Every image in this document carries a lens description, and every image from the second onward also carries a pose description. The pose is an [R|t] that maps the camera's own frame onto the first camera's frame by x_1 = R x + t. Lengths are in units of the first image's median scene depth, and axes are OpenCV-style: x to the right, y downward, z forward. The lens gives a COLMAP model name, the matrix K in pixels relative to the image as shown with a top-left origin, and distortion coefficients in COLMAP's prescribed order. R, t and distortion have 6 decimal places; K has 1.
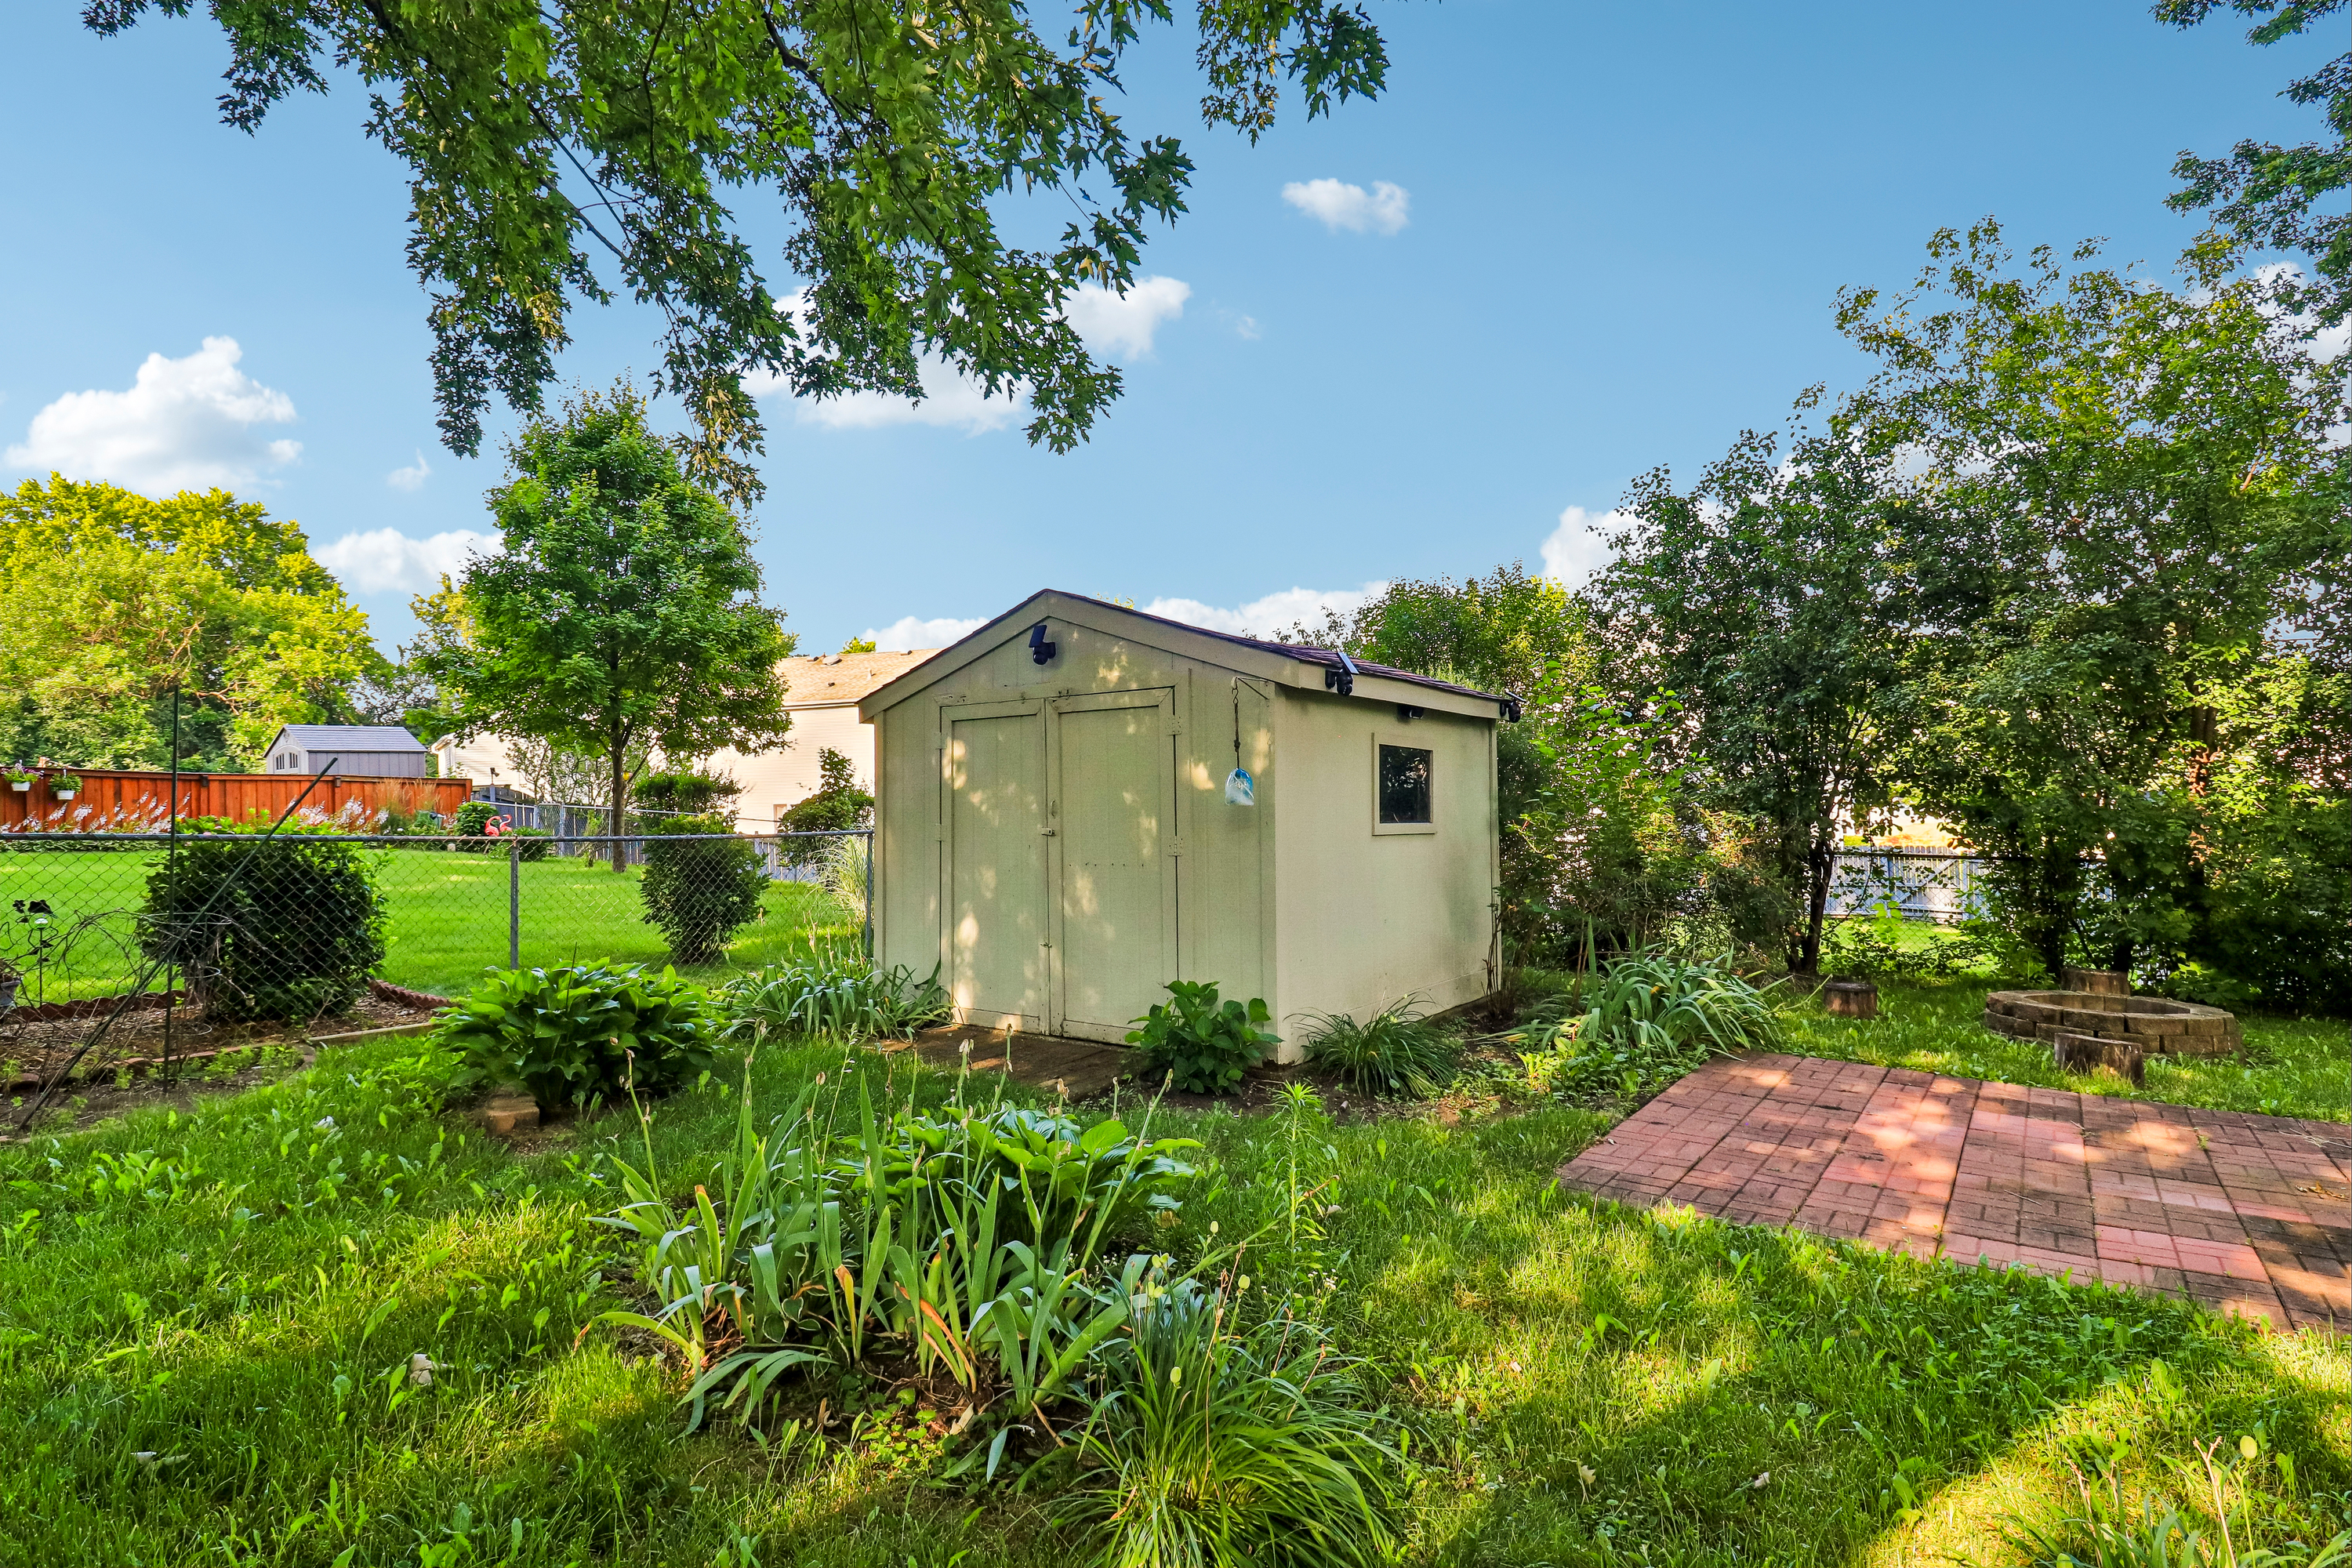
lens RADIAL K [[1131.1, 0, 1171.1], [0, 1131.1, 774.9], [0, 0, 1]] dist [-0.004147, -0.004800]
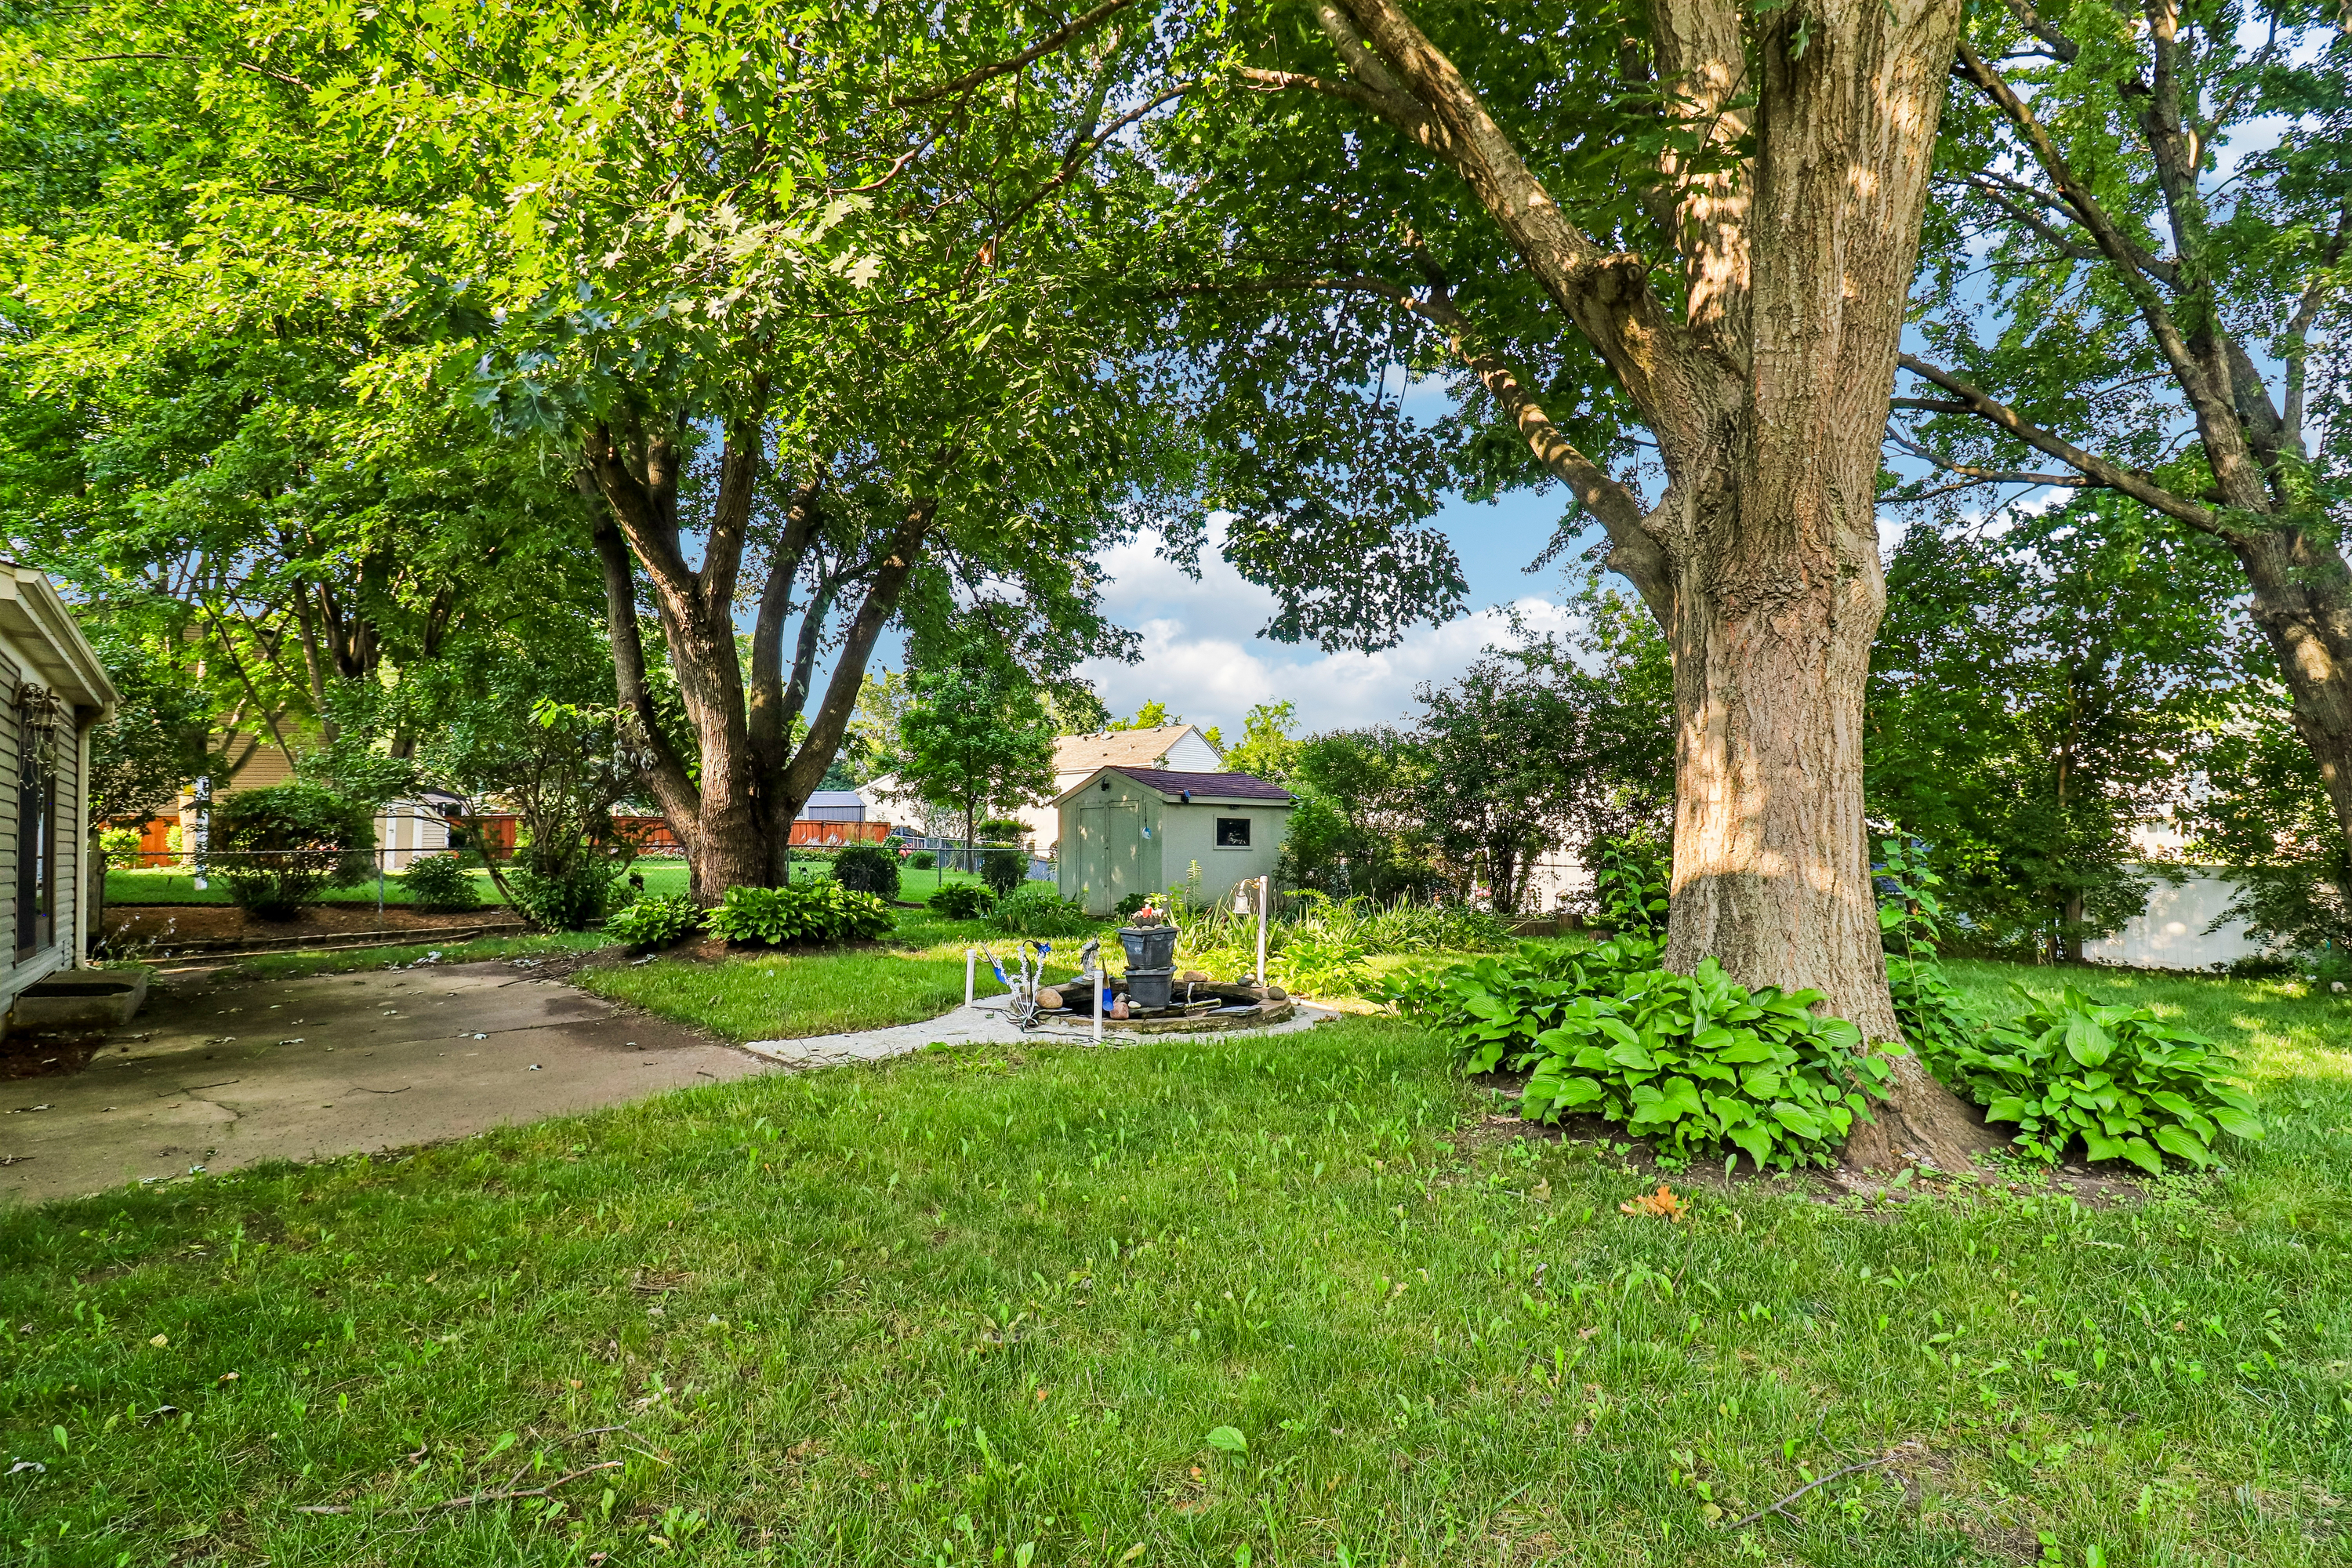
lens RADIAL K [[1102.9, 0, 1166.6], [0, 1102.9, 771.0], [0, 0, 1]] dist [-0.013536, -0.003483]
pose [[0.962644, -0.011430, -0.270530, 0.328563], [0.001706, 0.999345, -0.036150, -0.017999], [0.270765, 0.034338, 0.962033, -0.693230]]
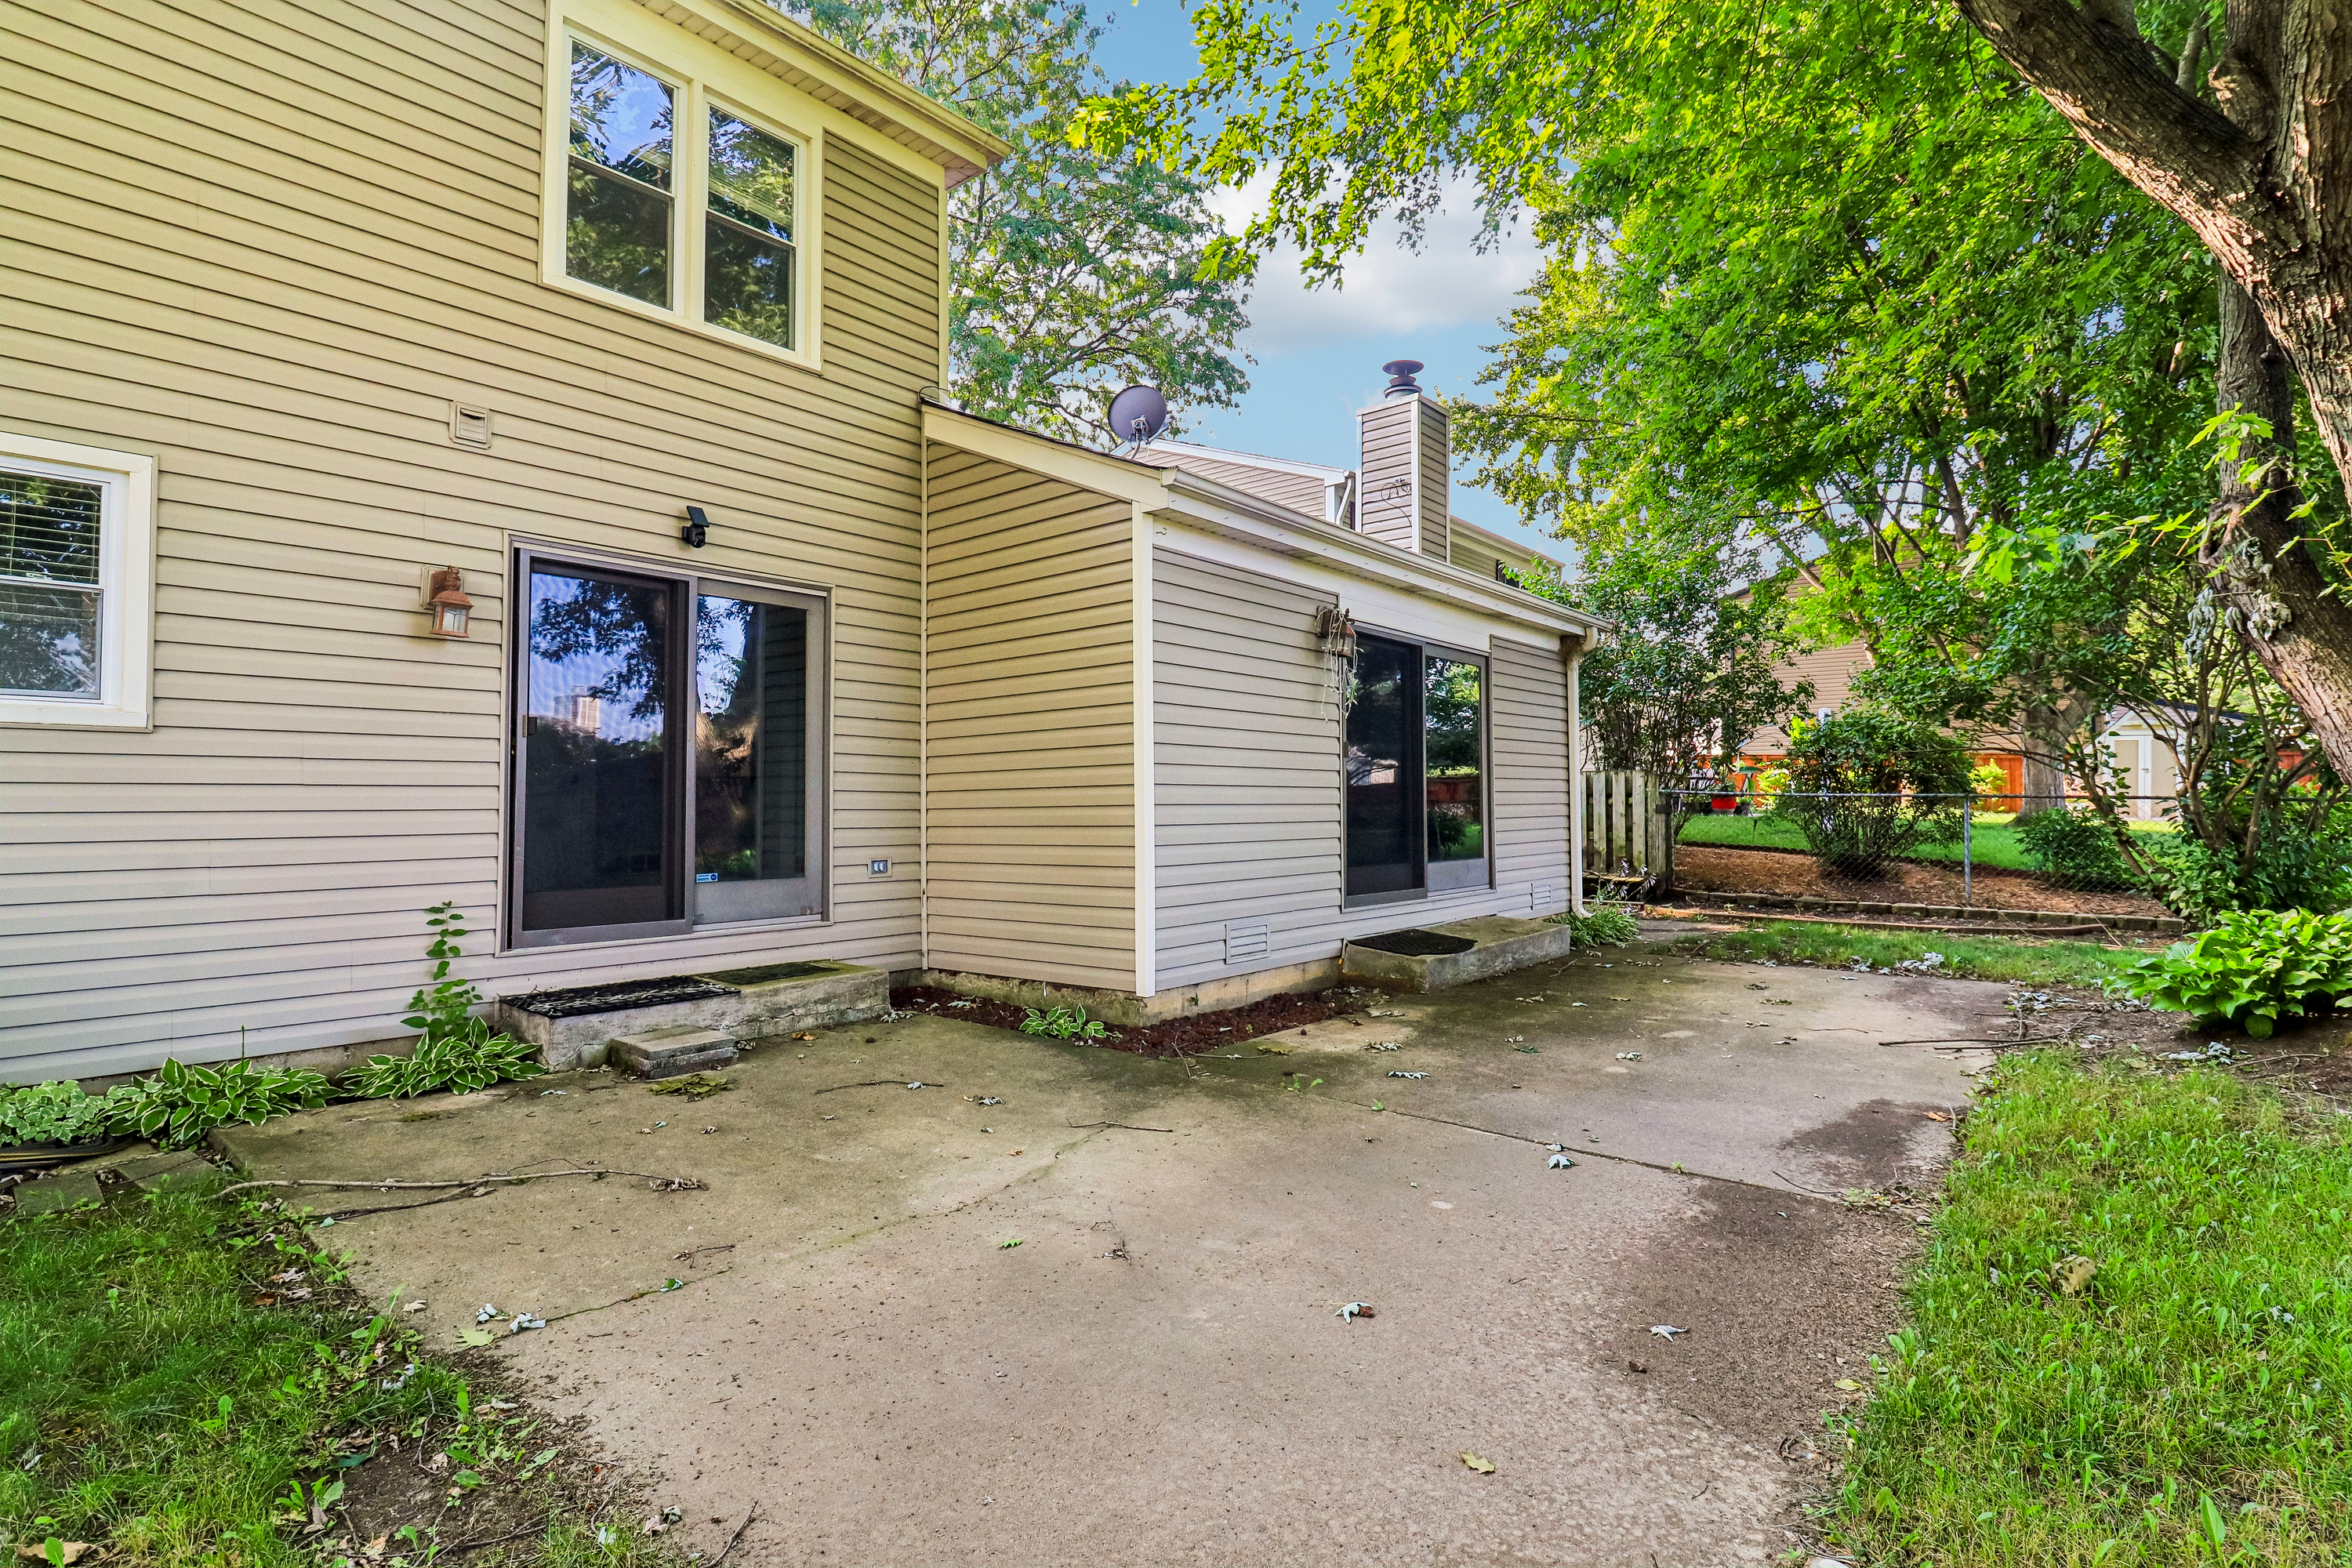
lens RADIAL K [[1131.1, 0, 1174.1], [0, 1131.1, 754.1], [0, 0, 1]] dist [-0.004147, -0.004800]
pose [[-0.107703, -0.005648, -0.994167, 0.182919], [0.011886, 0.999905, -0.006968, -0.011865], [0.994112, -0.012567, -0.107626, -0.386983]]
